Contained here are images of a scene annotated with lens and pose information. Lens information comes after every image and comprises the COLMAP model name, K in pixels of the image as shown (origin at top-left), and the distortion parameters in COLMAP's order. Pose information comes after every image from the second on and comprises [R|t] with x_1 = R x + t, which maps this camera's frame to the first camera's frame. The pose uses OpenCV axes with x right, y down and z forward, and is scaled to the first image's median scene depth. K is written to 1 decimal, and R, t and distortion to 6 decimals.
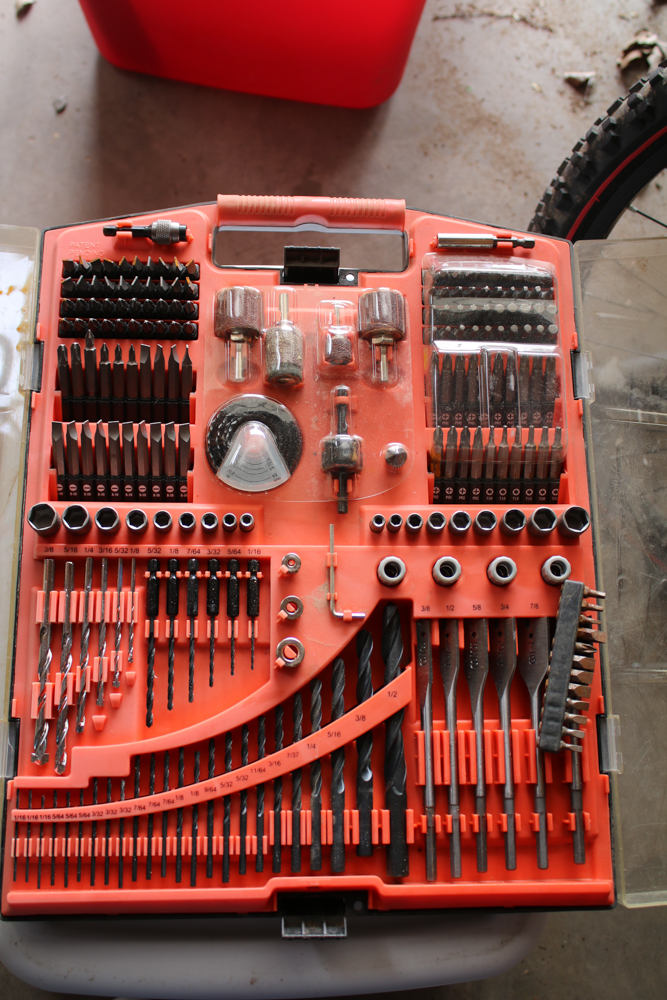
lens RADIAL K [[1040.4, 0, 352.7], [0, 1040.4, 500.9], [0, 0, 1]] dist [-0.084773, 0.000000]
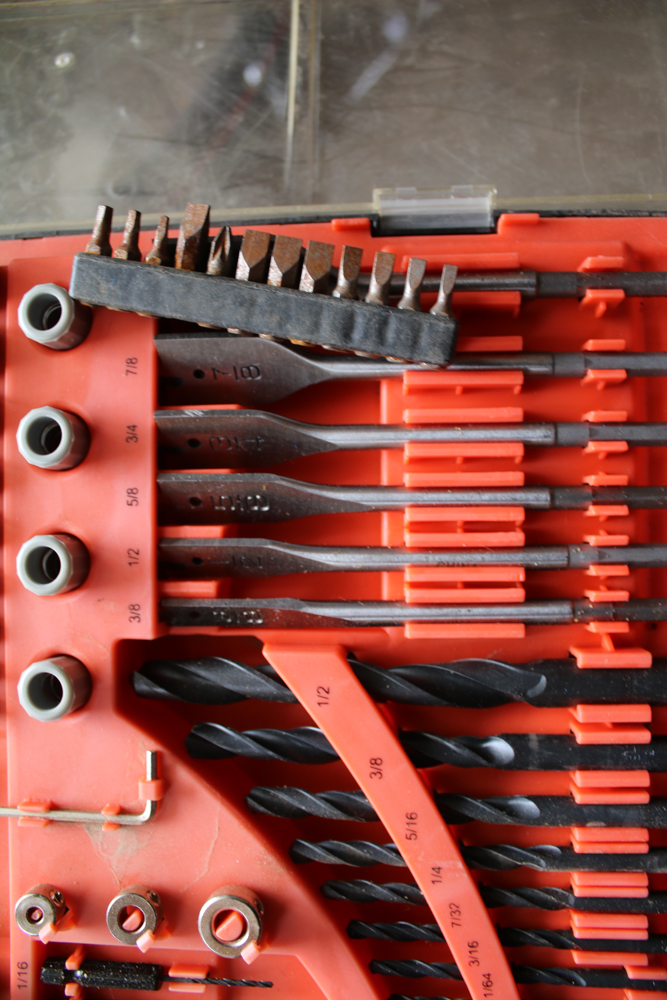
lens RADIAL K [[873.2, 0, 339.2], [0, 873.2, 508.2], [0, 0, 1]] dist [-0.167377, 0.125784]
pose [[0.001333, -0.999626, -0.027320, 0.128399], [0.986220, -0.003205, 0.165407, 0.132379], [-0.165432, -0.027164, 0.985847, 0.637710]]
